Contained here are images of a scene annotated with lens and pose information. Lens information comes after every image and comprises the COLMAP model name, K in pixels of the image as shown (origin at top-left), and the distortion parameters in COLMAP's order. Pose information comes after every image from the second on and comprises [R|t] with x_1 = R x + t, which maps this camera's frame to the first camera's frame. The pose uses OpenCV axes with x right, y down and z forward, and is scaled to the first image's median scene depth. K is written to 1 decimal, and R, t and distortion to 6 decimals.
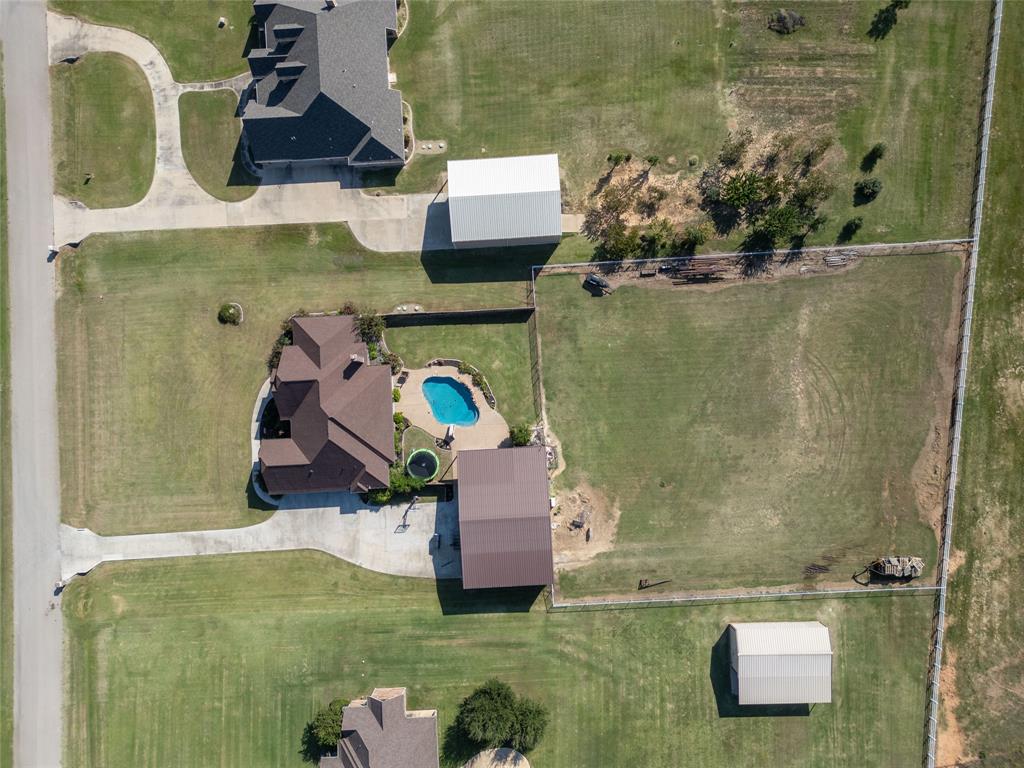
lens RADIAL K [[719.9, 0, 510.3], [0, 719.9, 385.1], [0, 0, 1]] dist [0.073736, -0.070763]
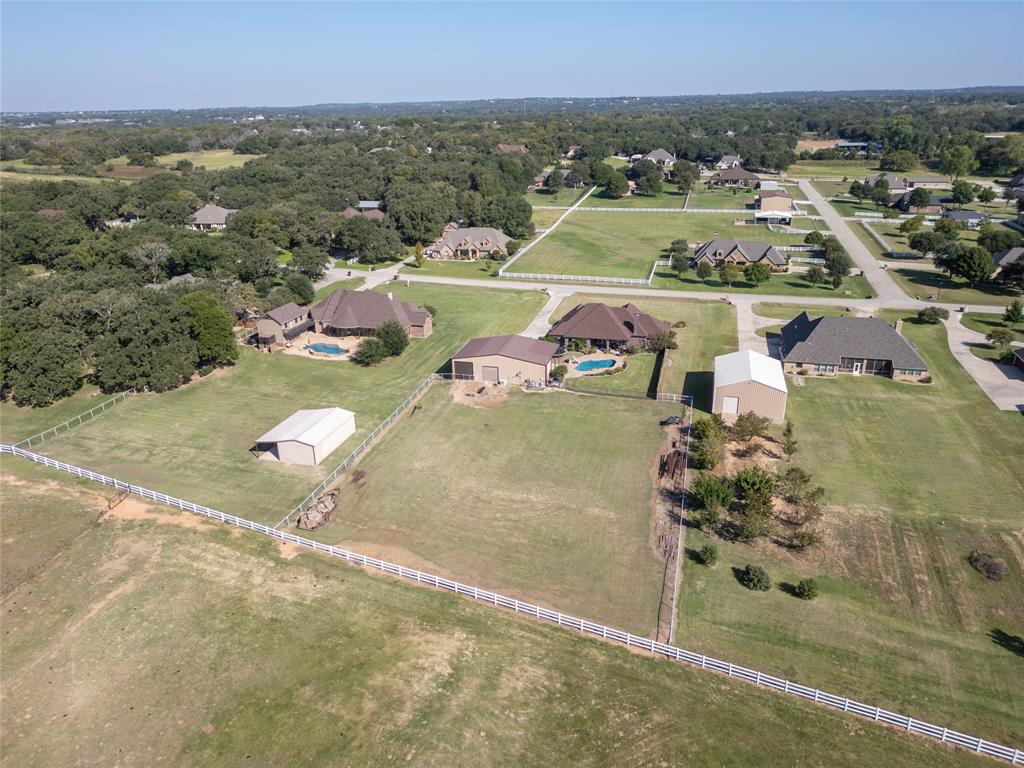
lens RADIAL K [[719.9, 0, 510.3], [0, 719.9, 385.1], [0, 0, 1]] dist [0.073736, -0.070763]
pose [[-0.314315, 0.365514, -0.876131, 1.186243], [-0.947071, -0.057265, 0.315874, -0.258884], [0.065285, 0.929043, 0.364167, 0.523531]]
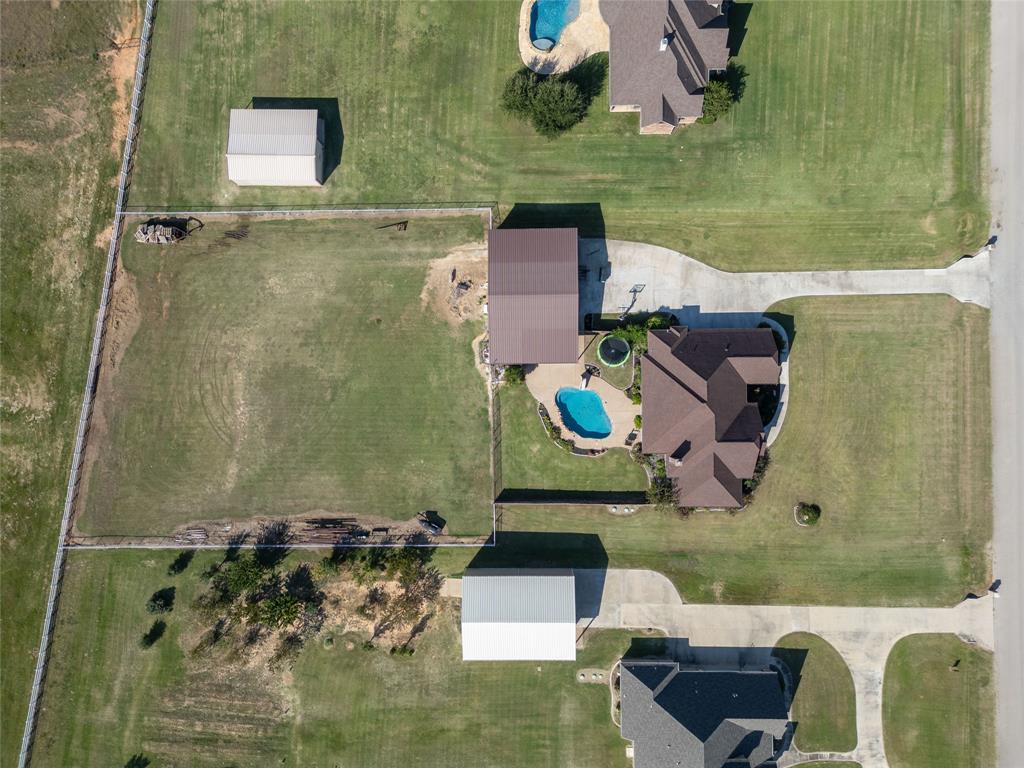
lens RADIAL K [[719.9, 0, 510.3], [0, 719.9, 385.1], [0, 0, 1]] dist [0.073736, -0.070763]
pose [[-0.997579, -0.046590, 0.051623, -0.031537], [0.049424, -0.997259, 0.055065, 0.001596], [0.048916, 0.057483, 0.997147, 0.000361]]
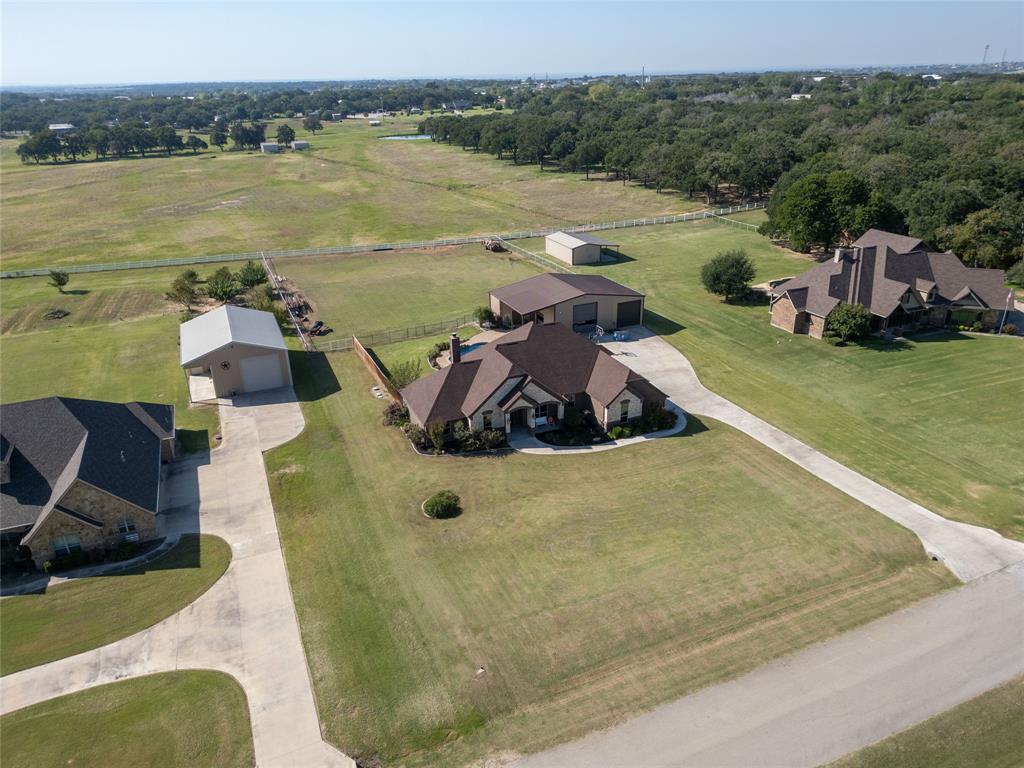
lens RADIAL K [[719.9, 0, 510.3], [0, 719.9, 385.1], [0, 0, 1]] dist [0.073736, -0.070763]
pose [[-0.334896, -0.342975, 0.877618, -0.881743], [0.942218, -0.113659, 0.315130, -0.218245], [-0.008333, 0.932443, 0.361221, 0.712159]]
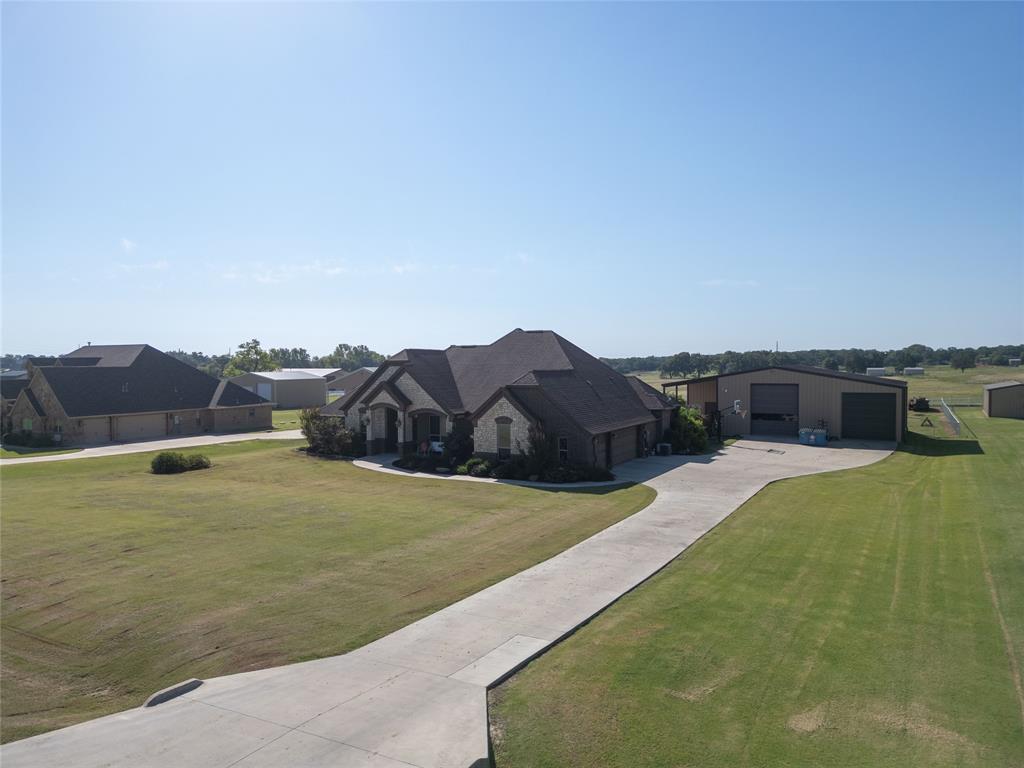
lens RADIAL K [[719.9, 0, 510.3], [0, 719.9, 385.1], [0, 0, 1]] dist [0.073736, -0.070763]
pose [[0.537460, -0.004209, 0.843279, -0.653000], [0.842259, 0.052081, -0.536551, 0.306078], [-0.041661, 0.998634, 0.031537, 0.939650]]
